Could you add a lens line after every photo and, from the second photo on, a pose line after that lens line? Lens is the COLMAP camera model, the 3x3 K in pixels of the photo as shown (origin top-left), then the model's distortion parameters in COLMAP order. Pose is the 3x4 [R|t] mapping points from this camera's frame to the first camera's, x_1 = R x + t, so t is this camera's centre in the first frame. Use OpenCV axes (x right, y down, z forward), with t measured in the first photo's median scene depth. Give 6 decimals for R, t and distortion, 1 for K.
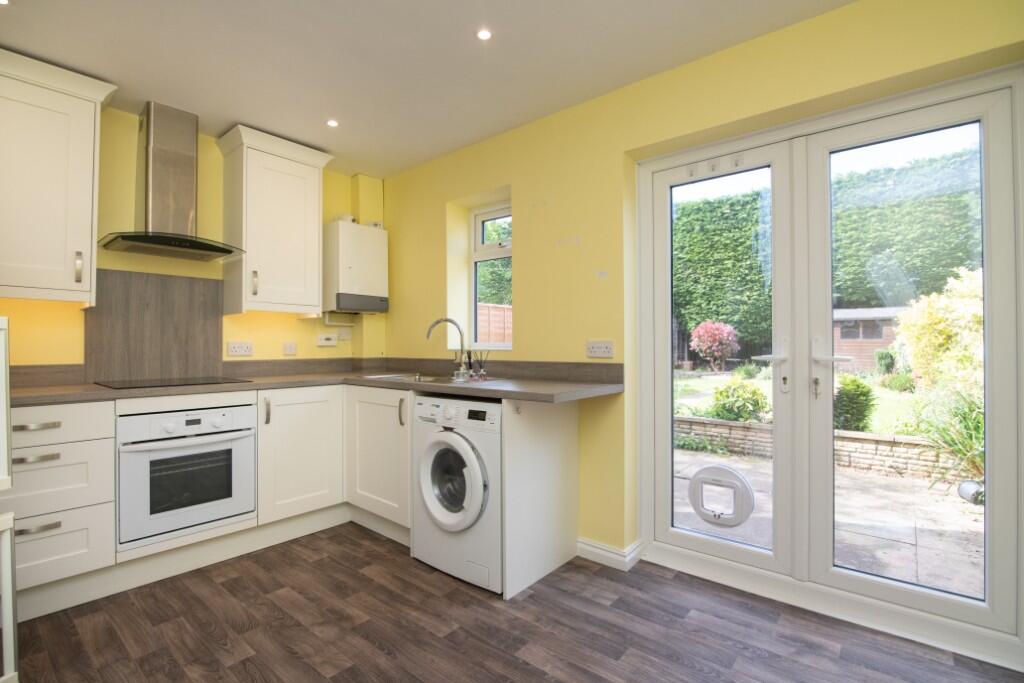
lens RADIAL K [[473.9, 0, 512.2], [0, 473.9, 343.2], [0, 0, 1]] dist [-0.018913, 0.000995]
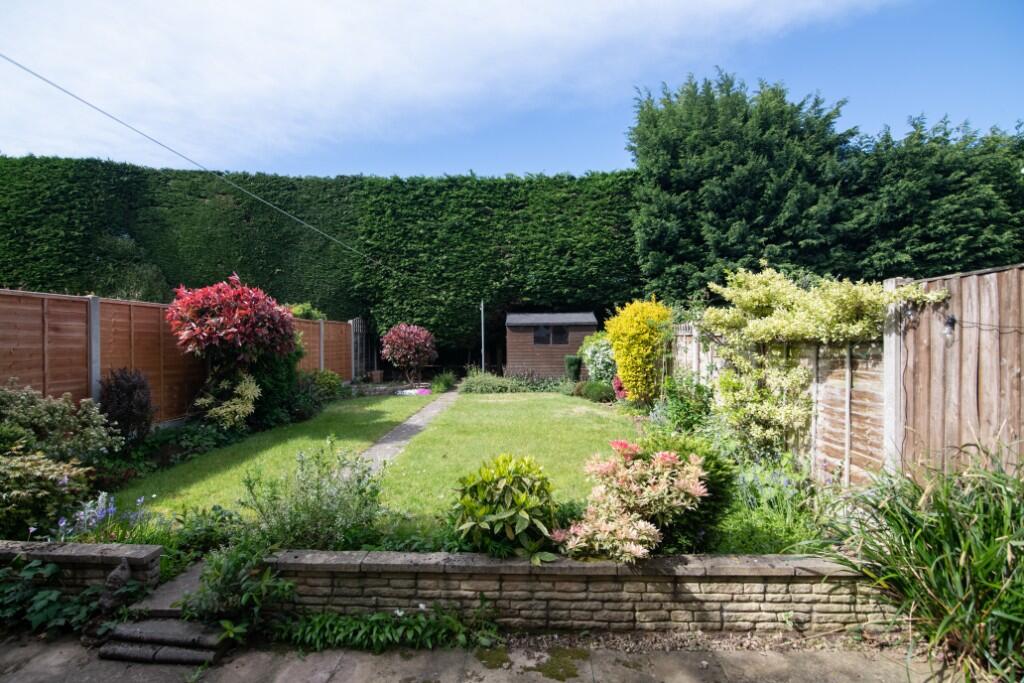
lens RADIAL K [[473.9, 0, 509.6], [0, 473.9, 340.8], [0, 0, 1]] dist [-0.018913, 0.000995]
pose [[0.802025, -0.008501, 0.597230, 0.083107], [0.008328, 0.999961, 0.003049, -0.020743], [-0.597232, 0.002529, 0.802064, 0.262930]]
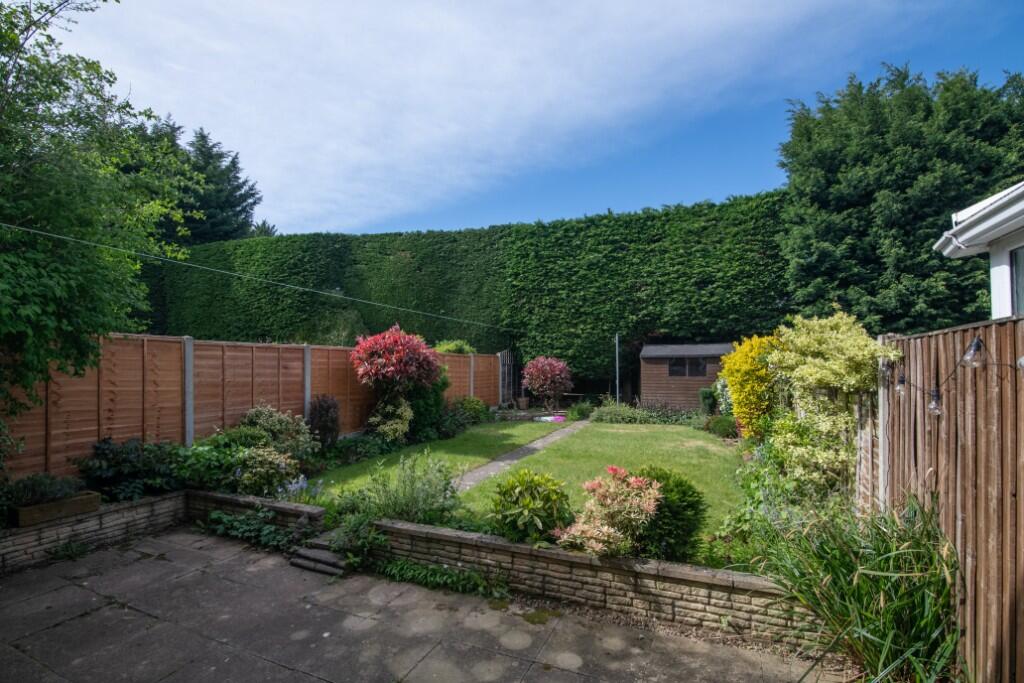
lens RADIAL K [[473.9, 0, 503.8], [0, 473.9, 369.8], [0, 0, 1]] dist [-0.018913, 0.000995]
pose [[0.963401, -0.006145, 0.267995, 0.115869], [0.003991, 0.999955, 0.008582, -0.033481], [-0.268036, -0.007198, 0.963382, 0.157897]]
